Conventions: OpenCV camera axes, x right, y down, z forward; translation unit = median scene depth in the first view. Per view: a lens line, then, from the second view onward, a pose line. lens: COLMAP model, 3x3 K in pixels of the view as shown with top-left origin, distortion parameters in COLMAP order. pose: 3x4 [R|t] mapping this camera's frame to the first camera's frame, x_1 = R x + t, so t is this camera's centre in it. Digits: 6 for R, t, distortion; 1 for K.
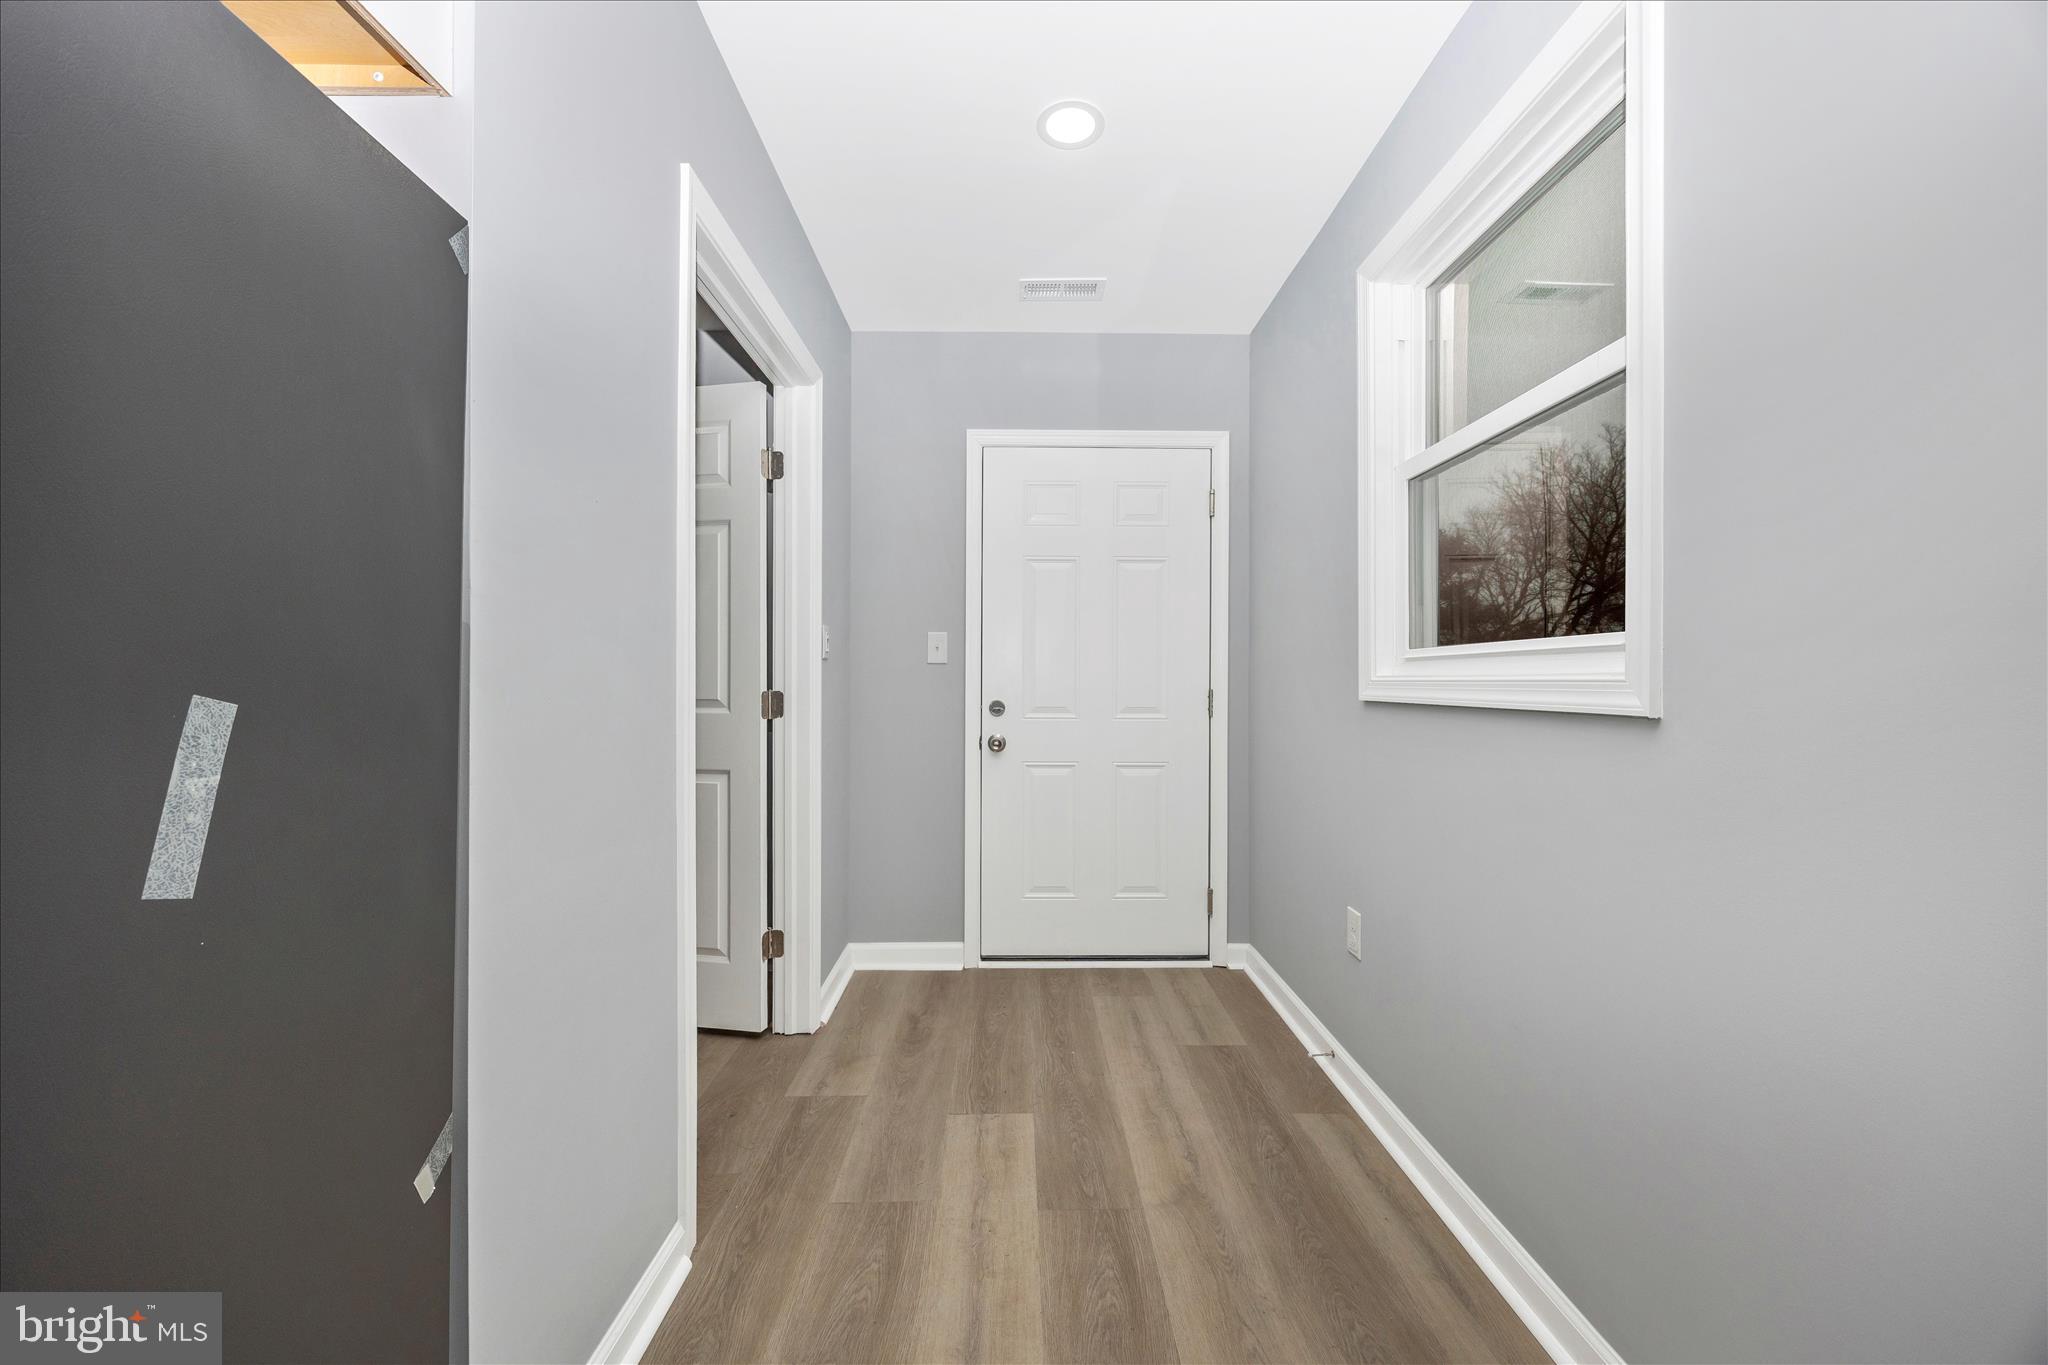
lens RADIAL K [[784.1, 0, 1037.7], [0, 784.1, 693.8], [0, 0, 1]] dist [0.000833, -0.000101]
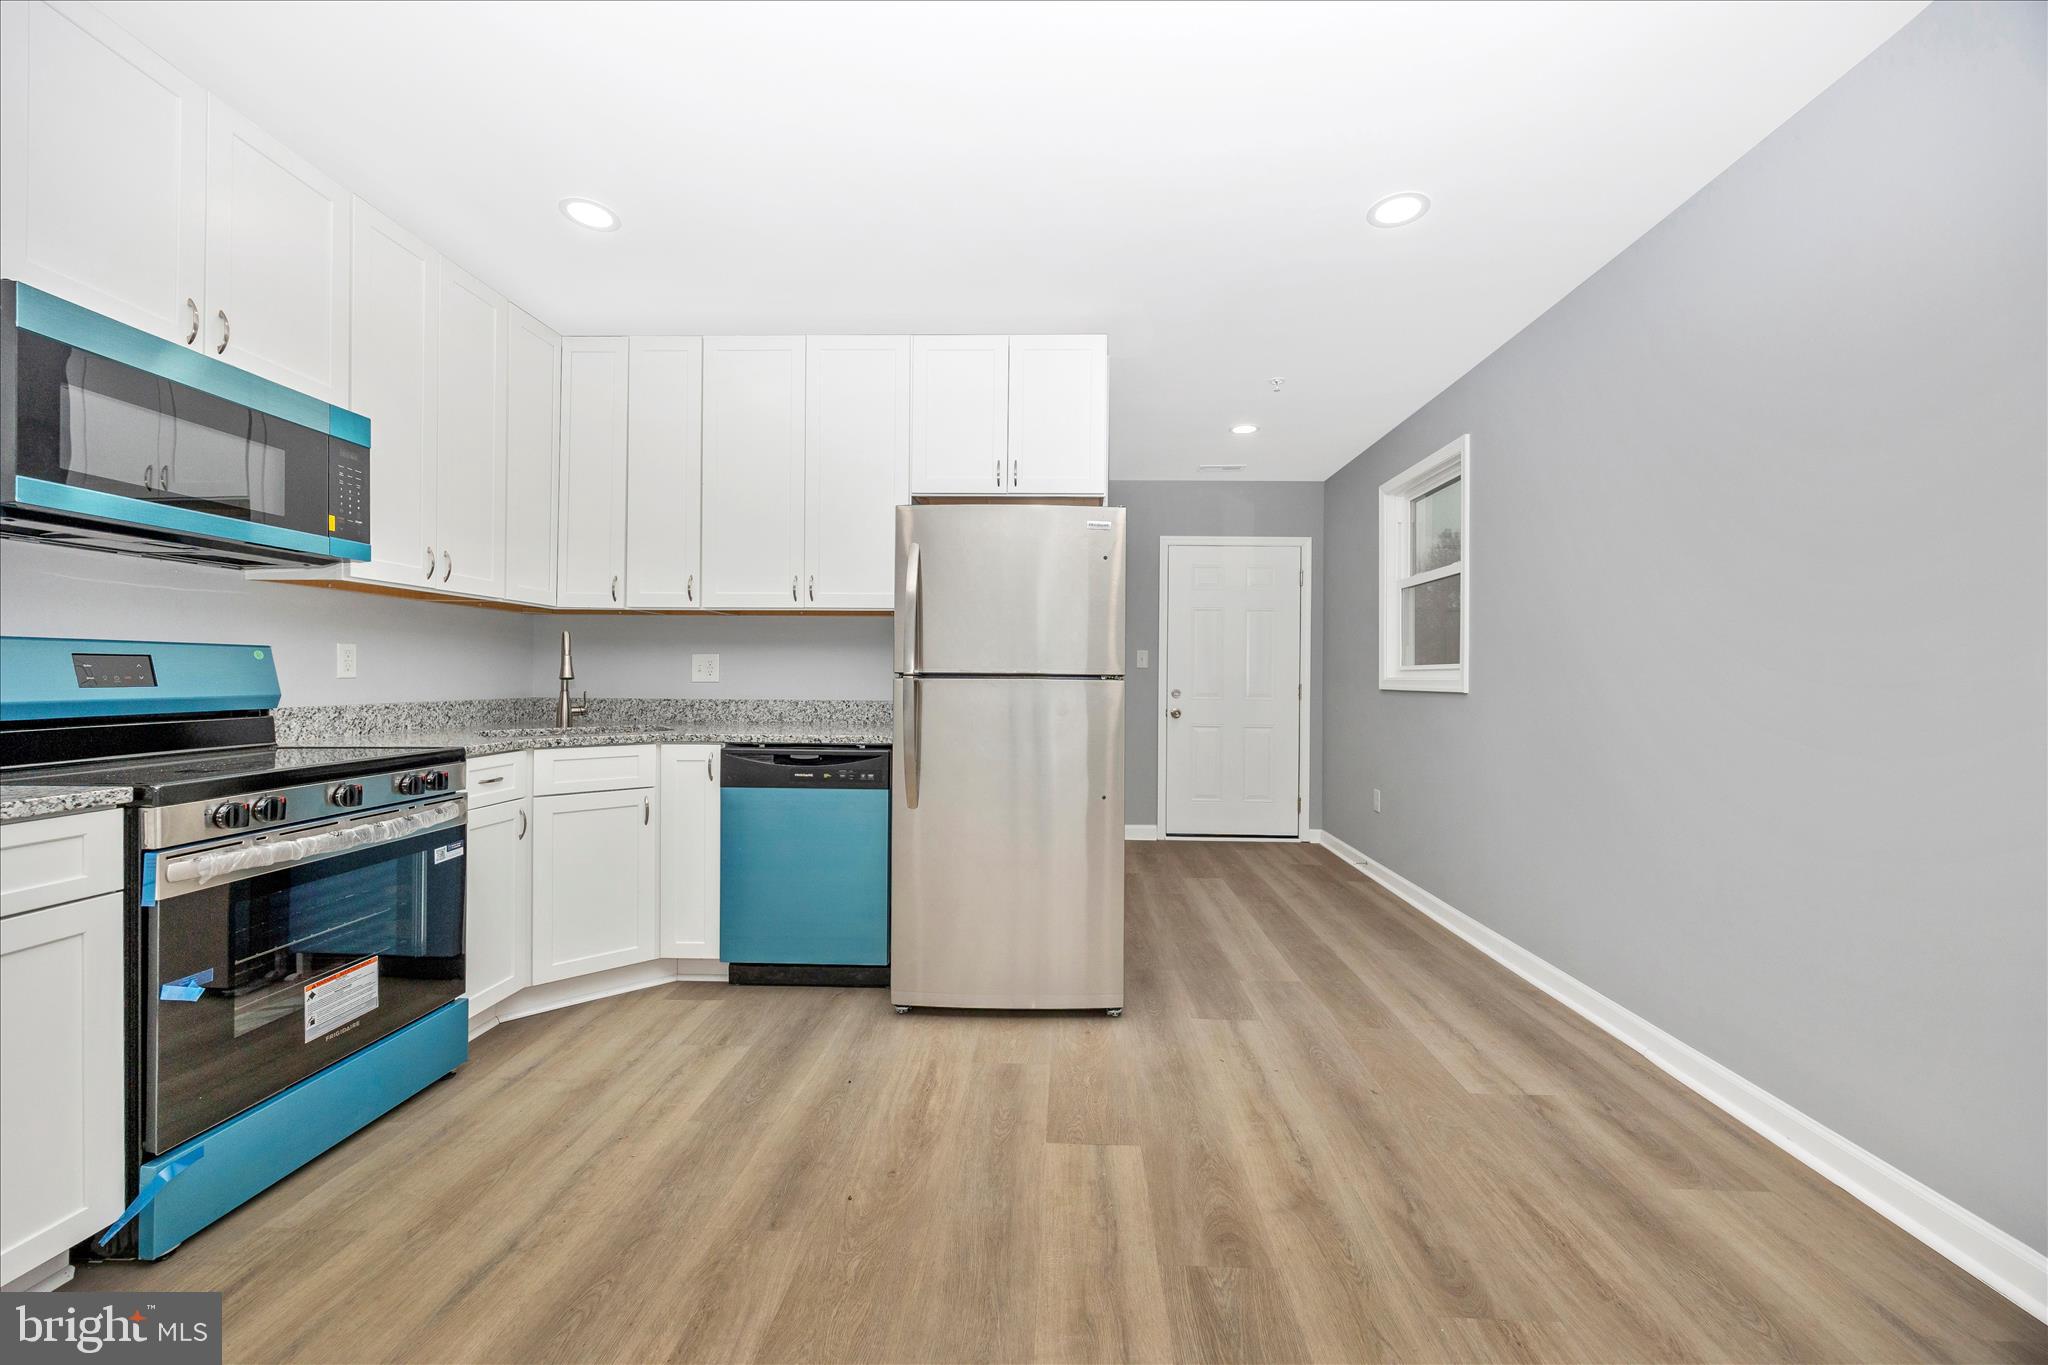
lens RADIAL K [[784.1, 0, 1037.7], [0, 784.1, 693.8], [0, 0, 1]] dist [0.000833, -0.000101]
pose [[0.997788, 0.005938, -0.066207, -0.309838], [-0.005158, 0.999915, 0.011935, 0.000308], [0.066272, -0.011567, 0.997735, -0.974599]]
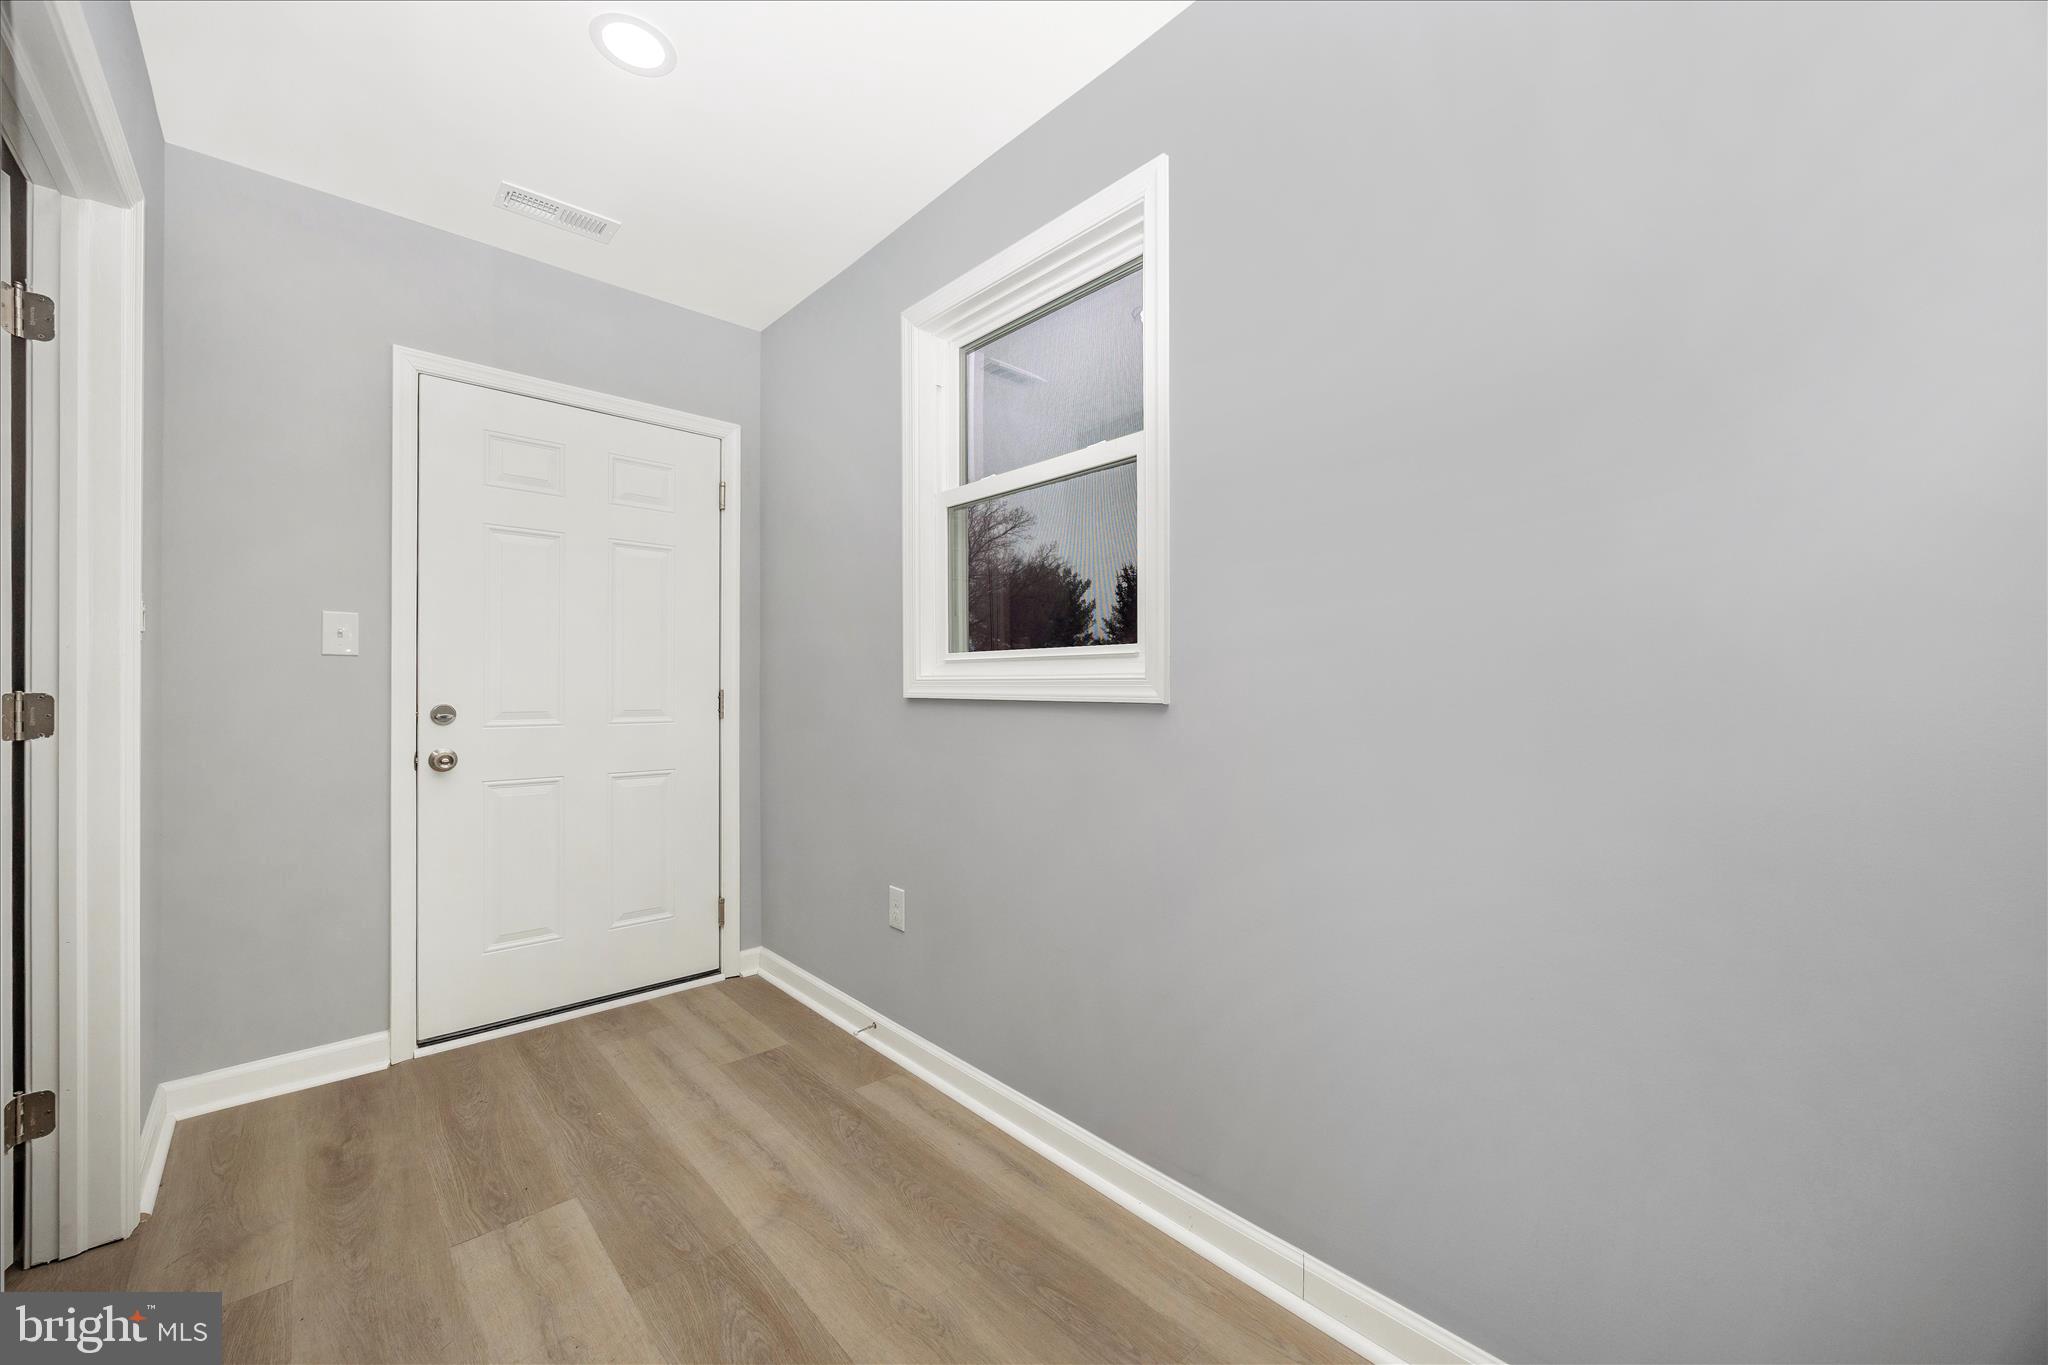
lens RADIAL K [[780.0, 0, 1030.3], [0, 780.0, 693.9], [0, 0, 1]] dist [-0.002770, -0.000516]
pose [[0.739223, -0.005594, 0.673437, -0.175225], [0.009313, 0.999955, -0.001916, 0.005699], [-0.673396, 0.007688, 0.739242, 0.052220]]
